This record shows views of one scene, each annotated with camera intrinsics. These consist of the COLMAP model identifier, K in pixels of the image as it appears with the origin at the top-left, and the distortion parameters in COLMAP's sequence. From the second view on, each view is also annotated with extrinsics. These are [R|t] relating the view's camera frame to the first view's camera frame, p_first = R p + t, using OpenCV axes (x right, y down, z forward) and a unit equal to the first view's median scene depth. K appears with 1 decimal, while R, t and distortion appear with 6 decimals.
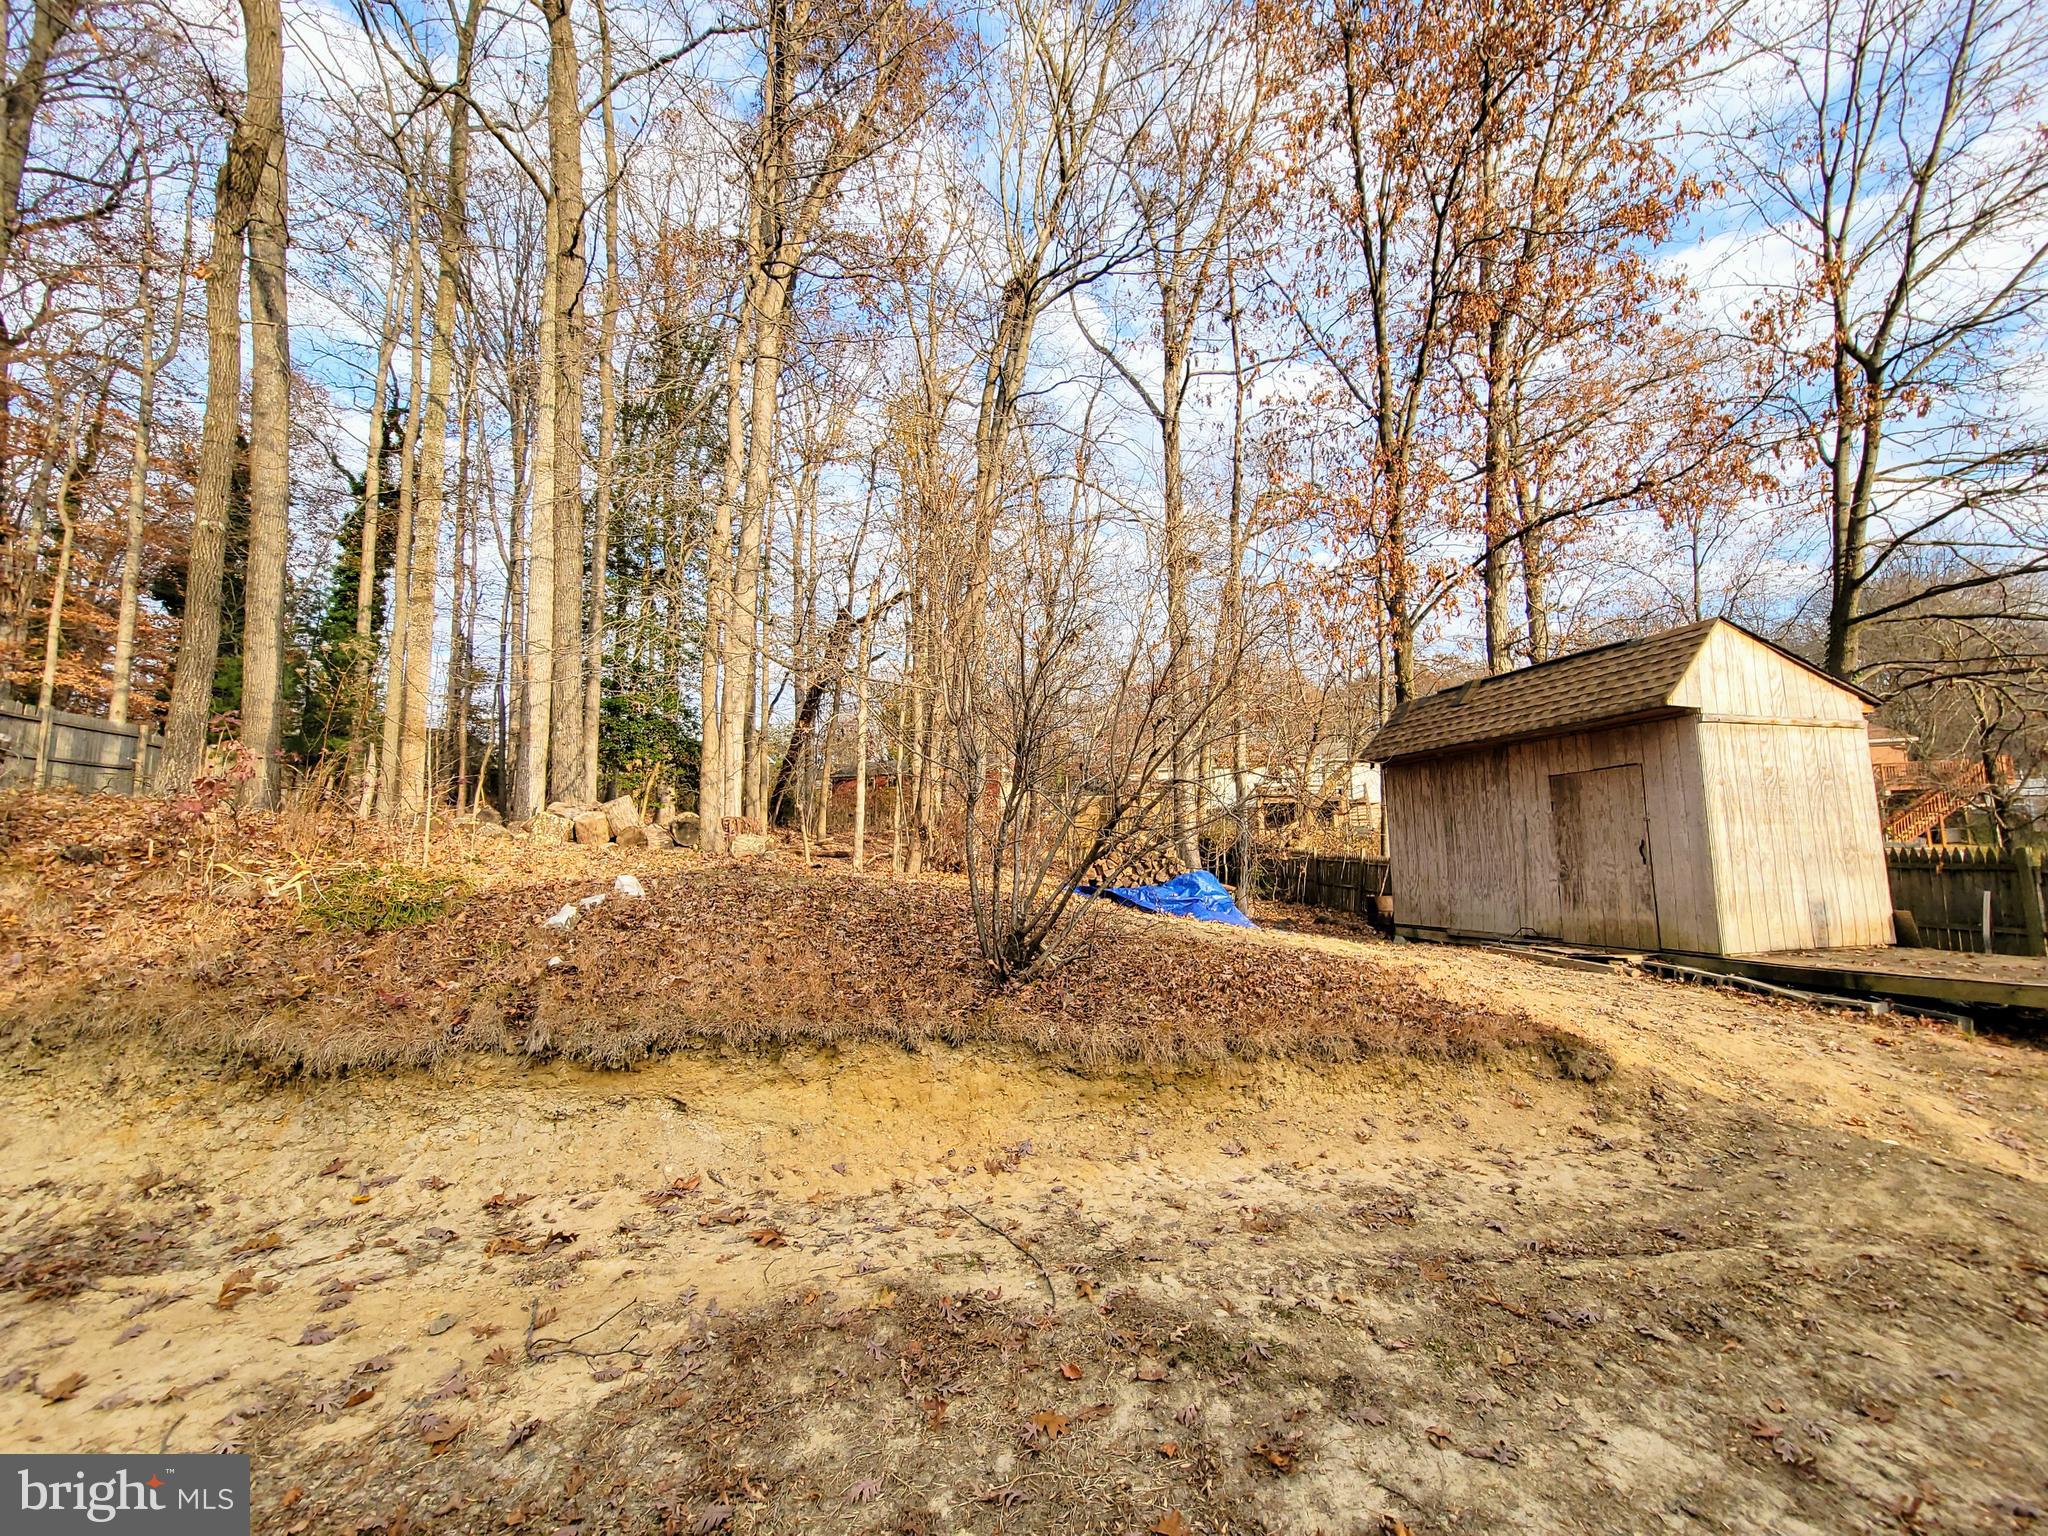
lens RADIAL K [[829.1, 0, 1031.0], [0, 829.1, 768.7], [0, 0, 1]] dist [-0.004768, 0.001425]
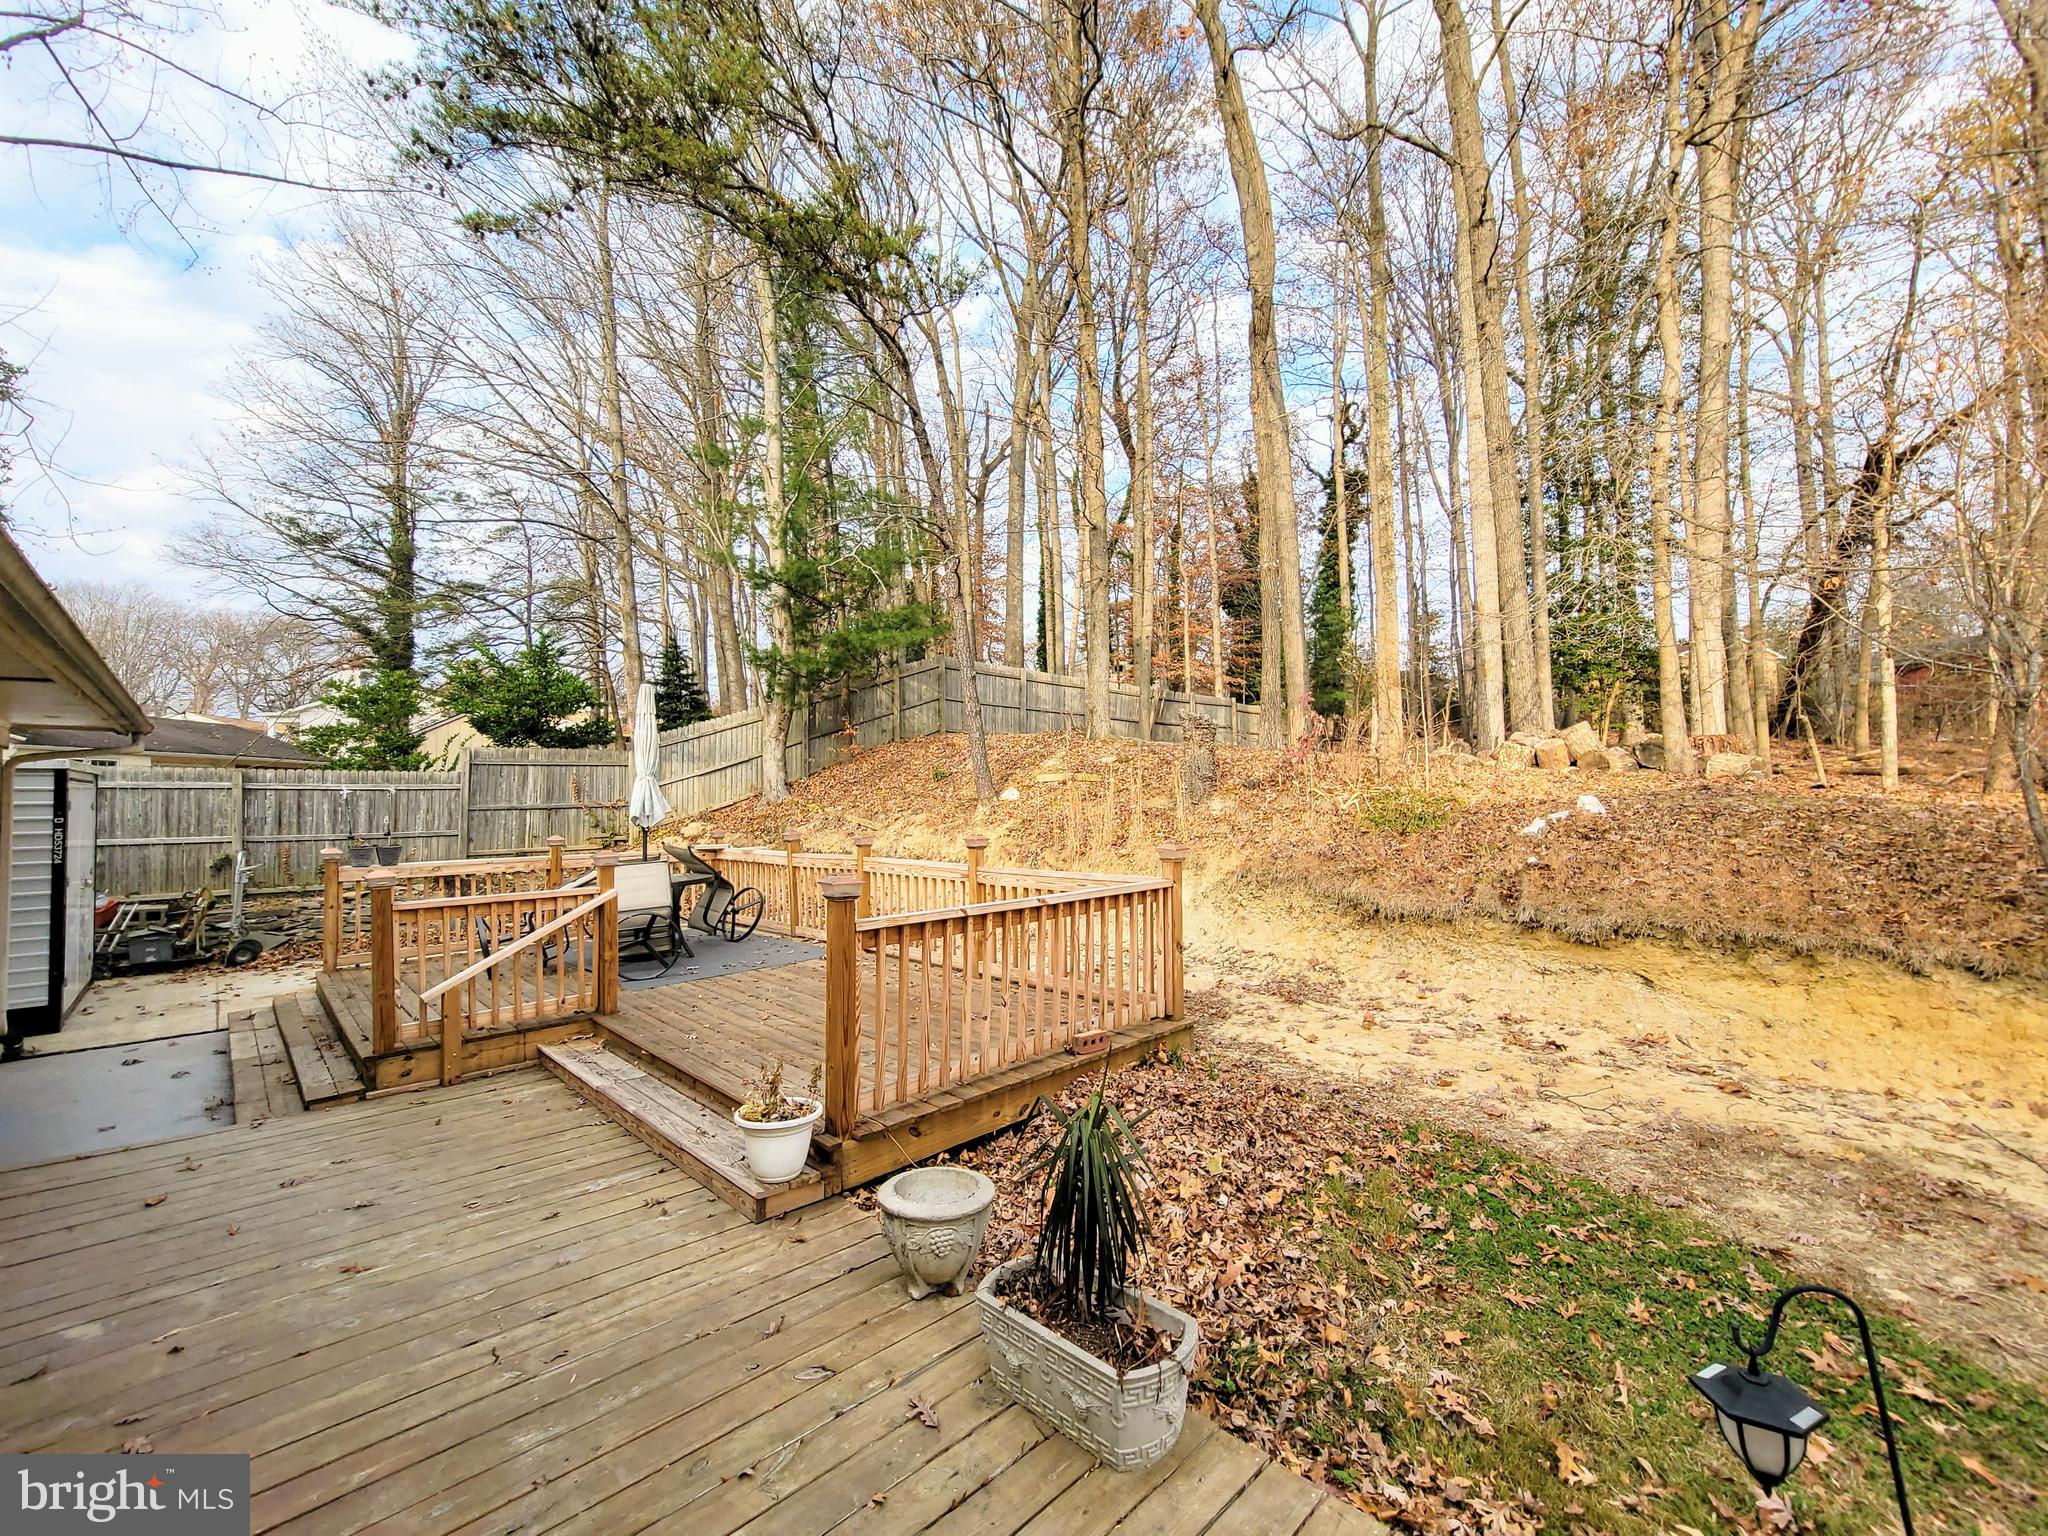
lens RADIAL K [[829.1, 0, 1028.6], [0, 829.1, 765.7], [0, 0, 1]] dist [-0.004768, 0.001425]
pose [[0.495893, -0.031573, -0.867810, 0.153529], [0.107935, 0.993830, 0.025520, -0.031404], [0.861650, -0.106322, 0.496241, -0.286600]]
